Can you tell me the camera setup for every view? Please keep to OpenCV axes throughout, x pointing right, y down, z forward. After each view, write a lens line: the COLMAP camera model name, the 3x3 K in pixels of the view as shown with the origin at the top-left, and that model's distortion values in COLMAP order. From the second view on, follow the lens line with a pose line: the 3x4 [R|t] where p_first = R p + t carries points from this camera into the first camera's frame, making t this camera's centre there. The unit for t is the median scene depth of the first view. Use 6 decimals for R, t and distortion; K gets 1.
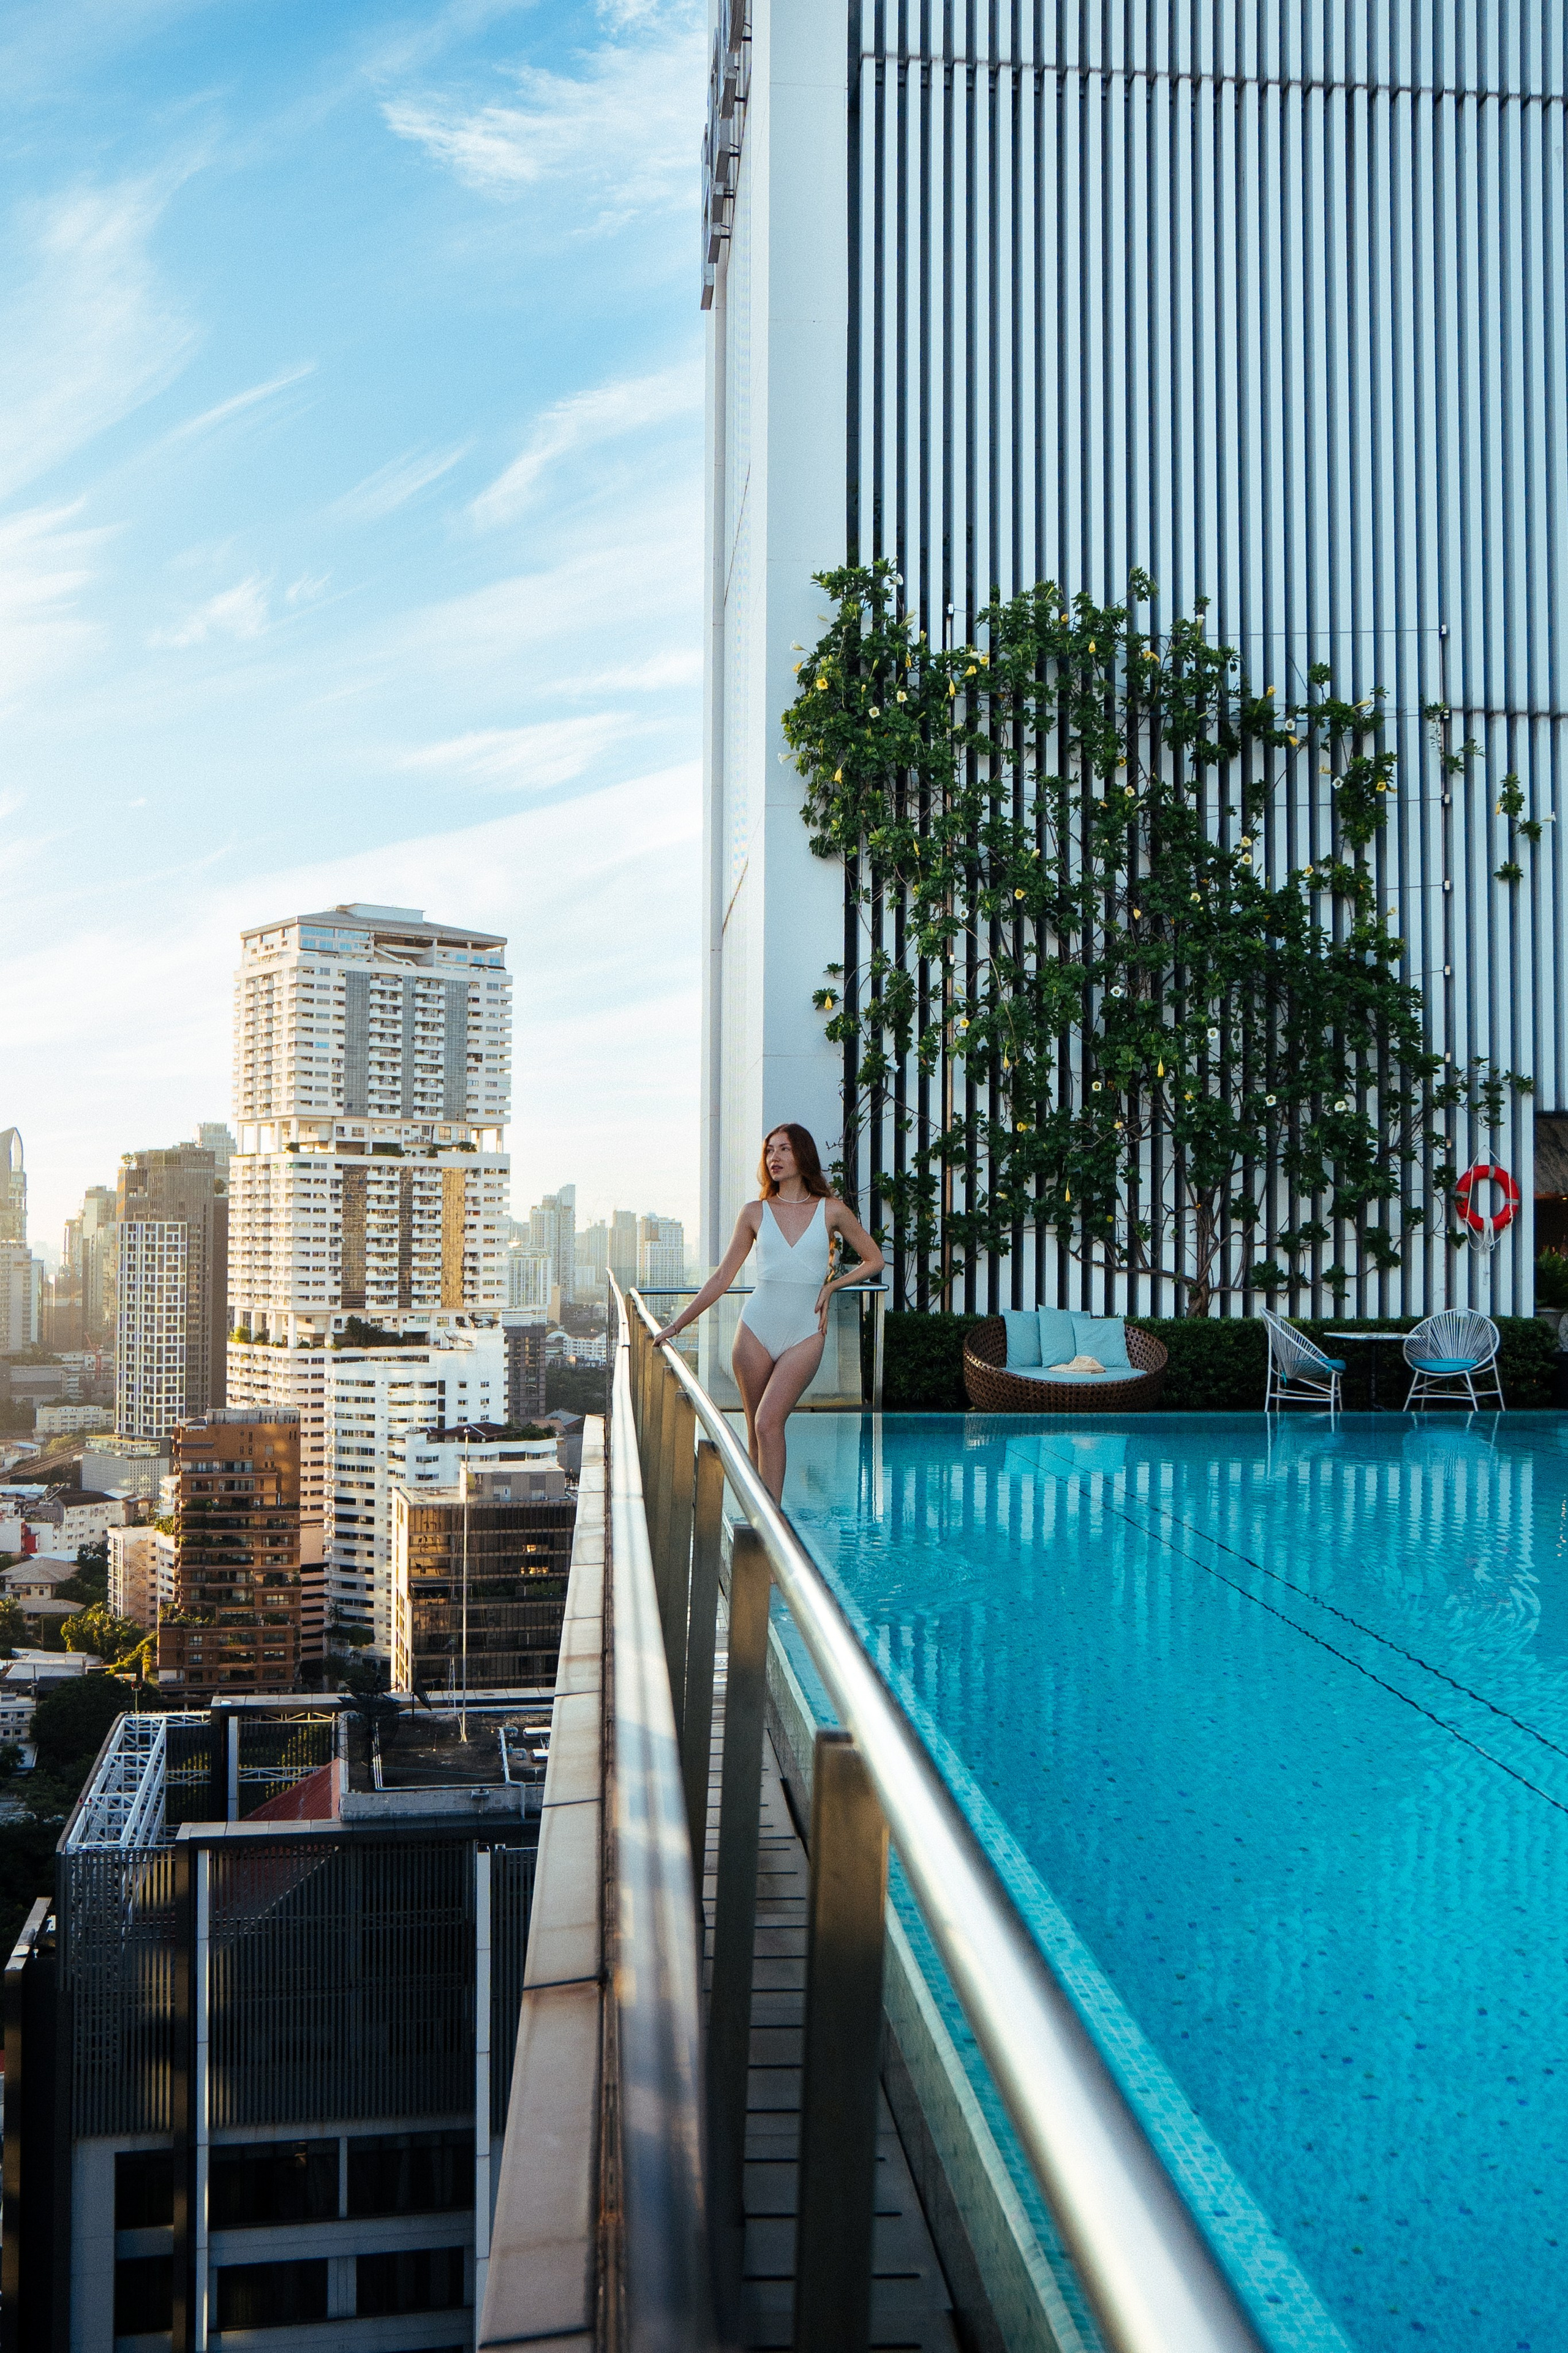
lens RADIAL K [[2156.3, 0, 746.1], [0, 2156.3, 1179.1], [0, 0, 1]] dist [0.001851, 0.003898]
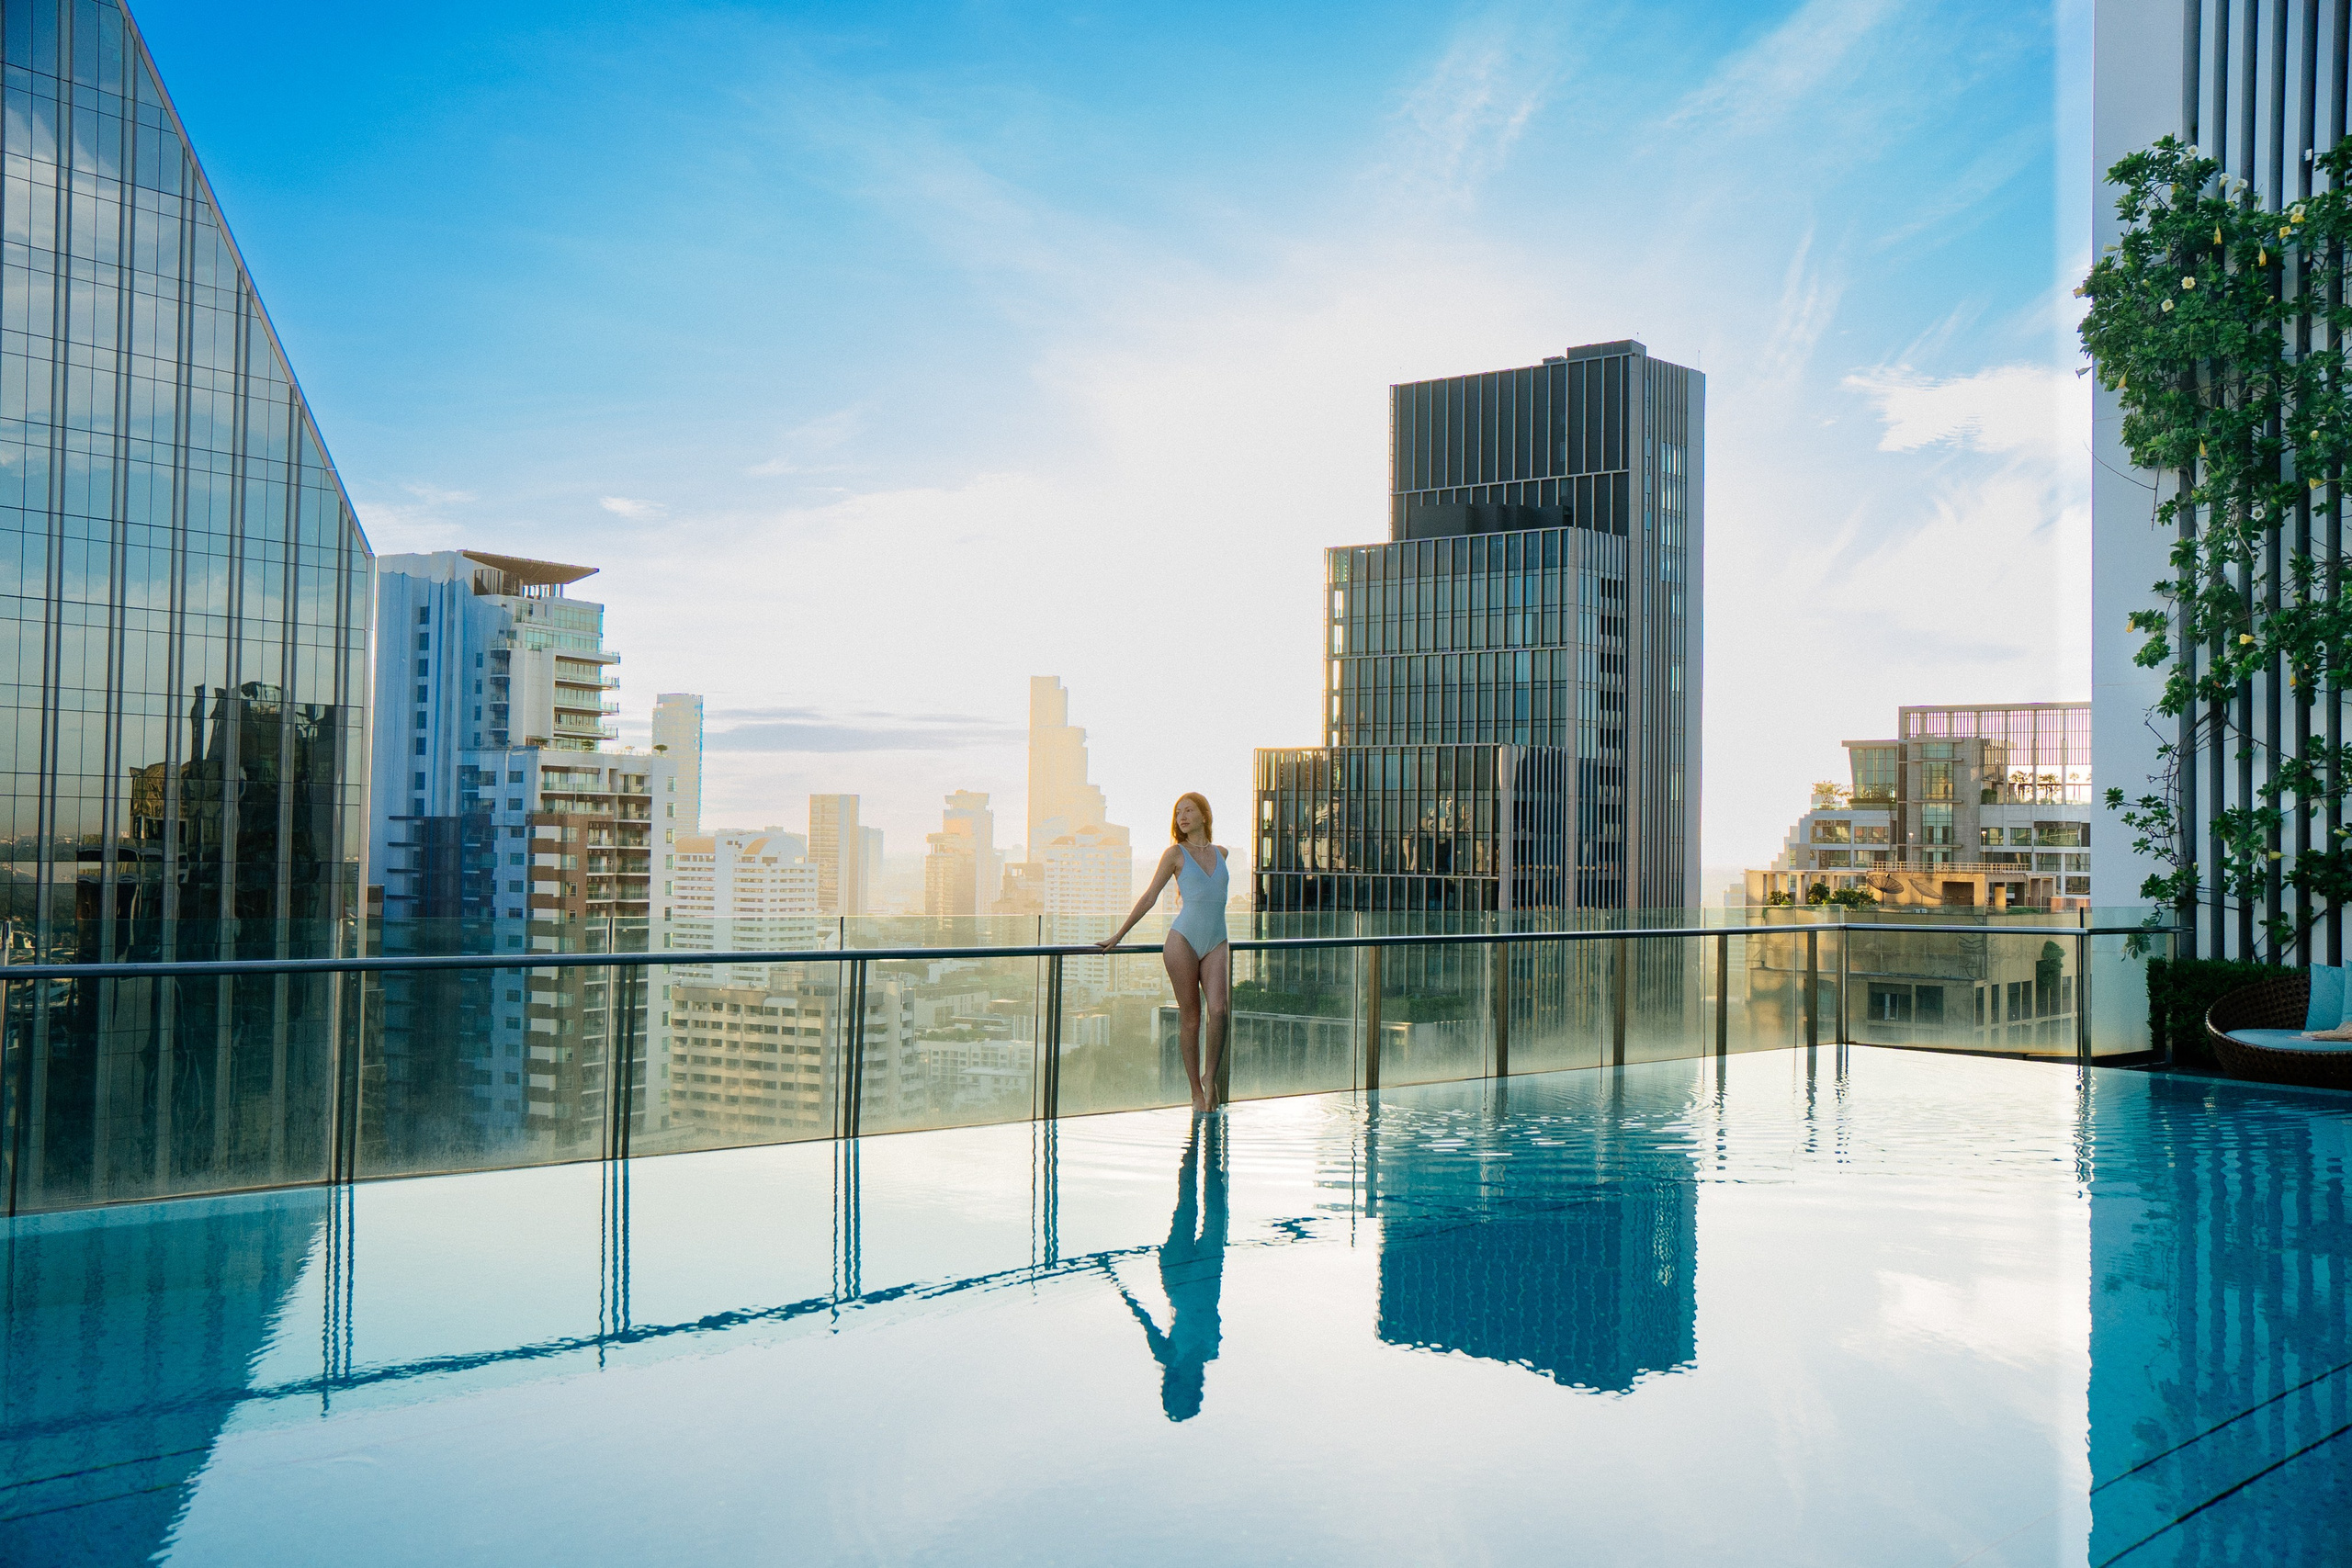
lens RADIAL K [[2149.7, 0, 1116.2], [0, 2149.7, 783.6], [0, 0, 1]] dist [-0.008510, 0.007282]
pose [[0.593890, -0.024068, -0.804187, 0.496285], [0.013711, 0.999710, -0.019794, -0.001375], [0.804430, 0.000730, 0.594047, 0.094946]]
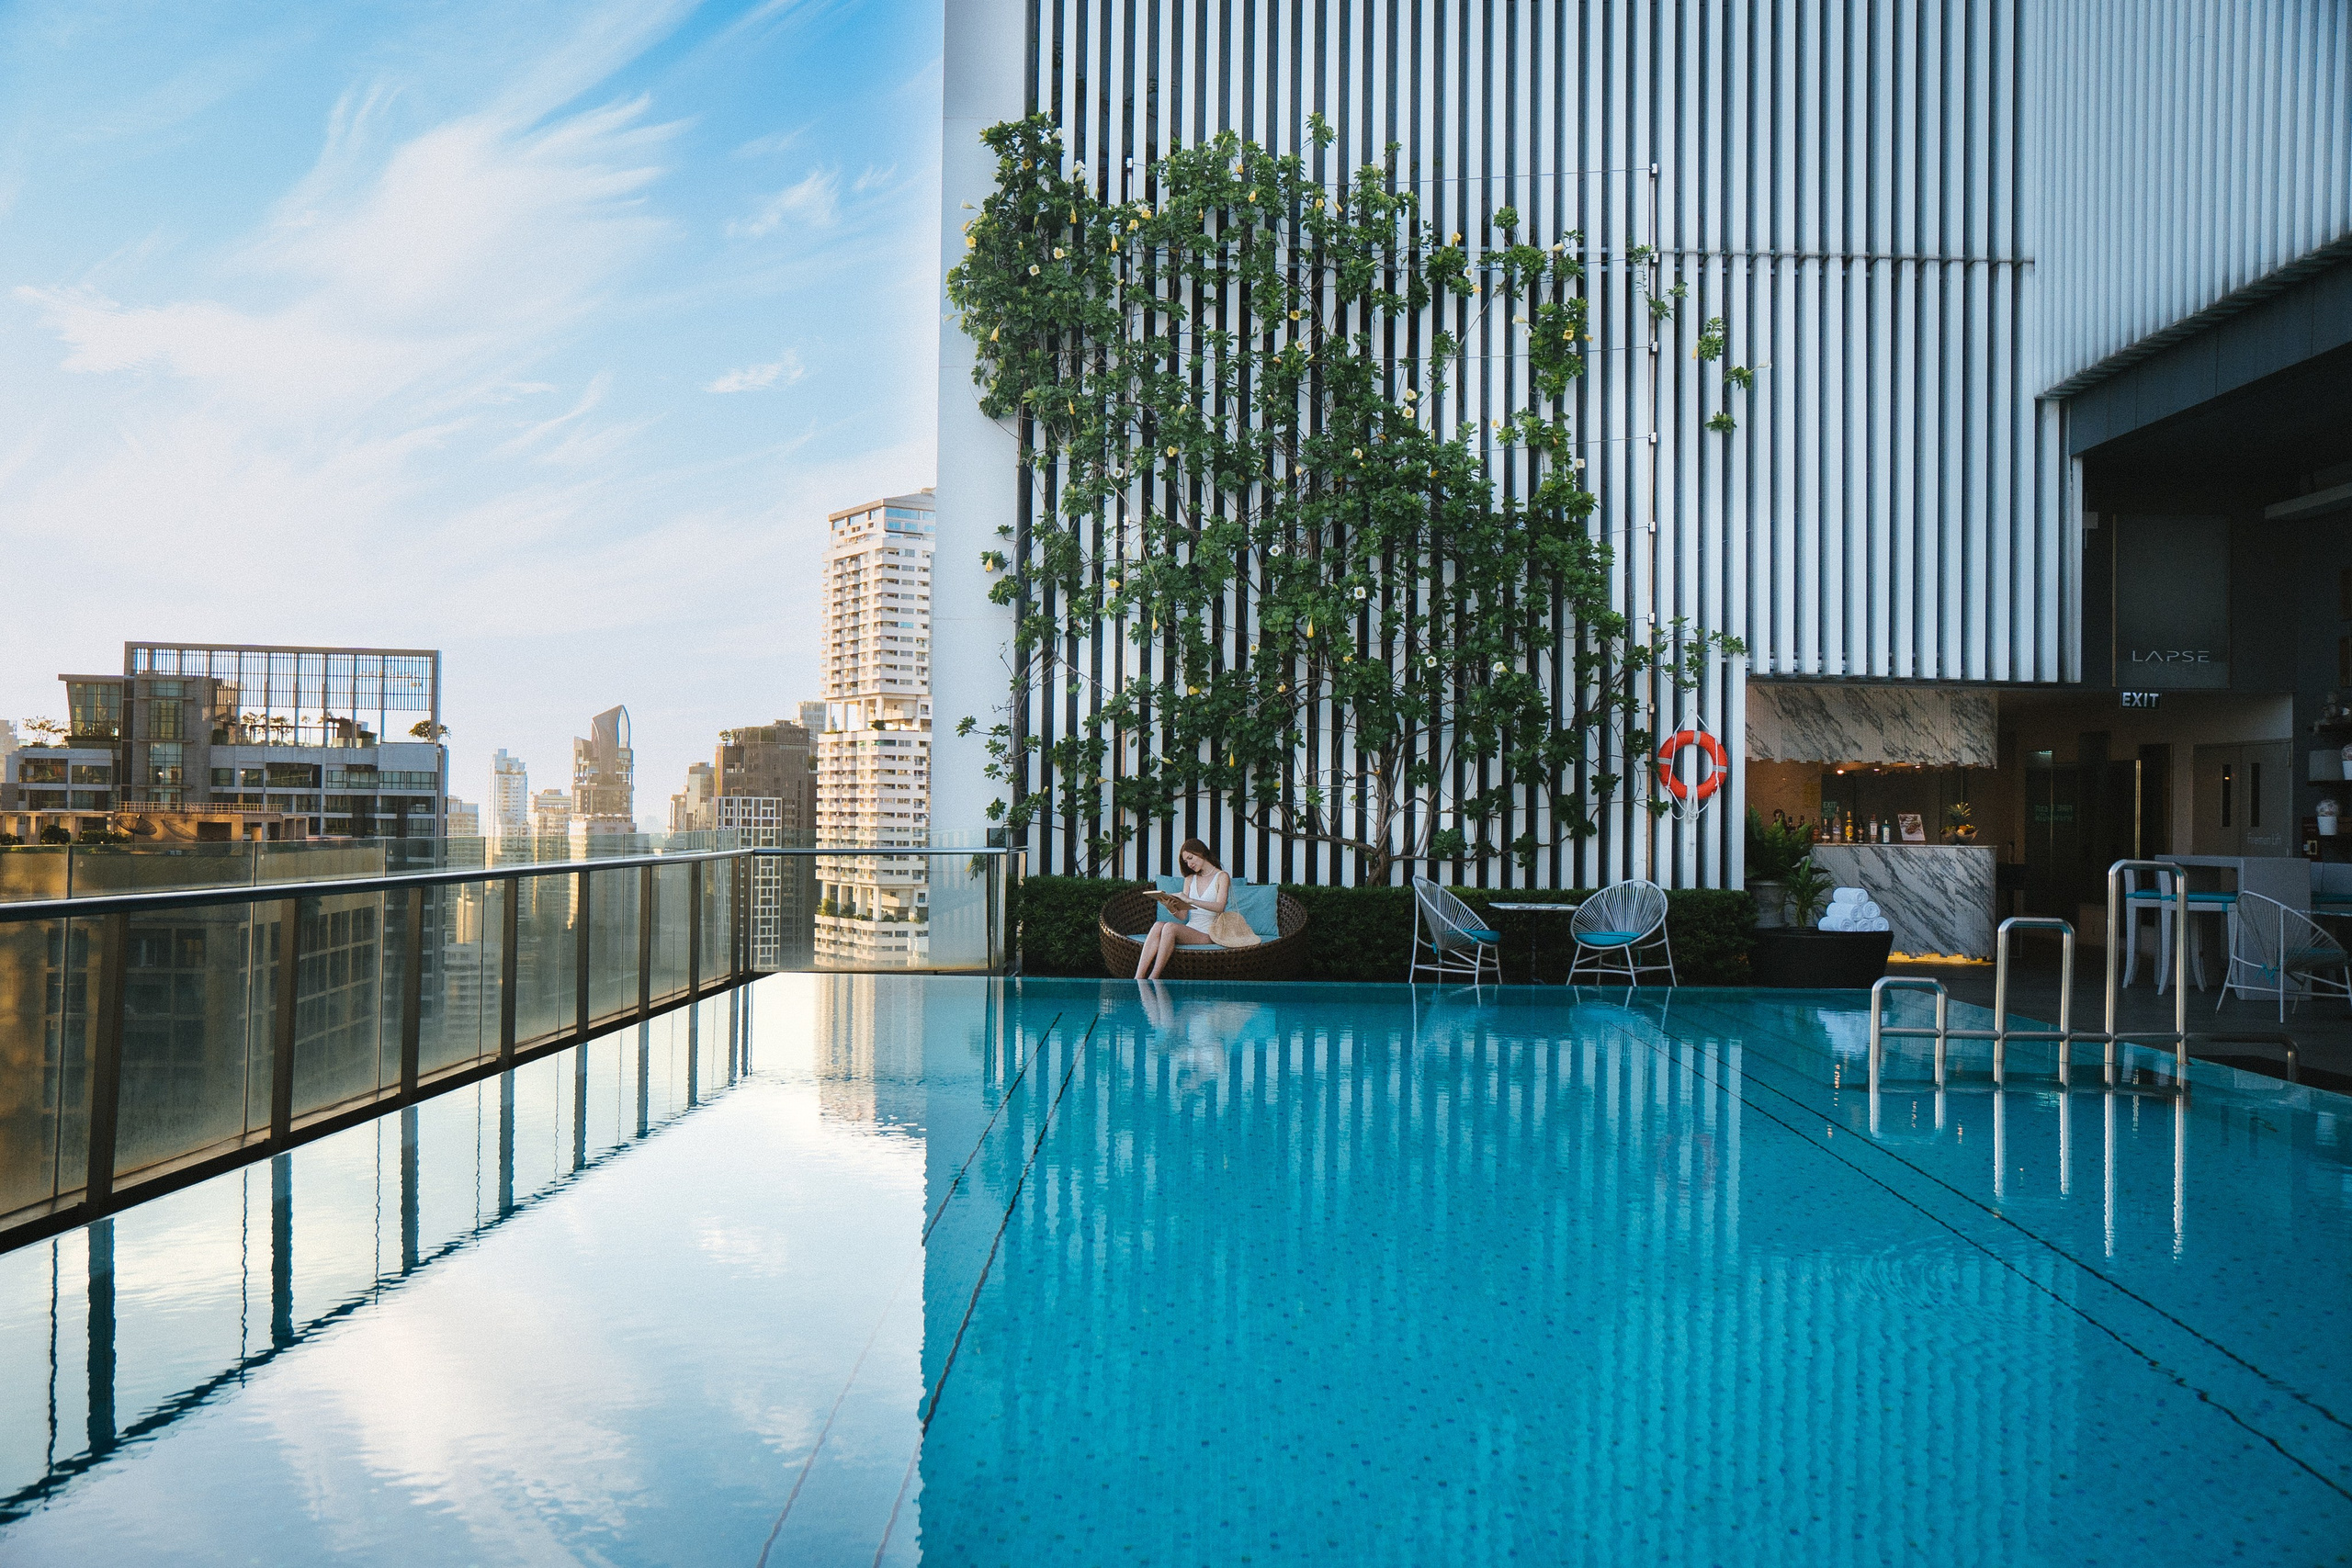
lens RADIAL K [[2149.7, 0, 1116.2], [0, 2149.7, 783.6], [0, 0, 1]] dist [-0.008510, 0.007282]
pose [[0.991153, 0.005119, -0.132626, 0.217283], [-0.003671, 0.999931, 0.011165, 0.007344], [0.132674, -0.010580, 0.991103, 0.025895]]
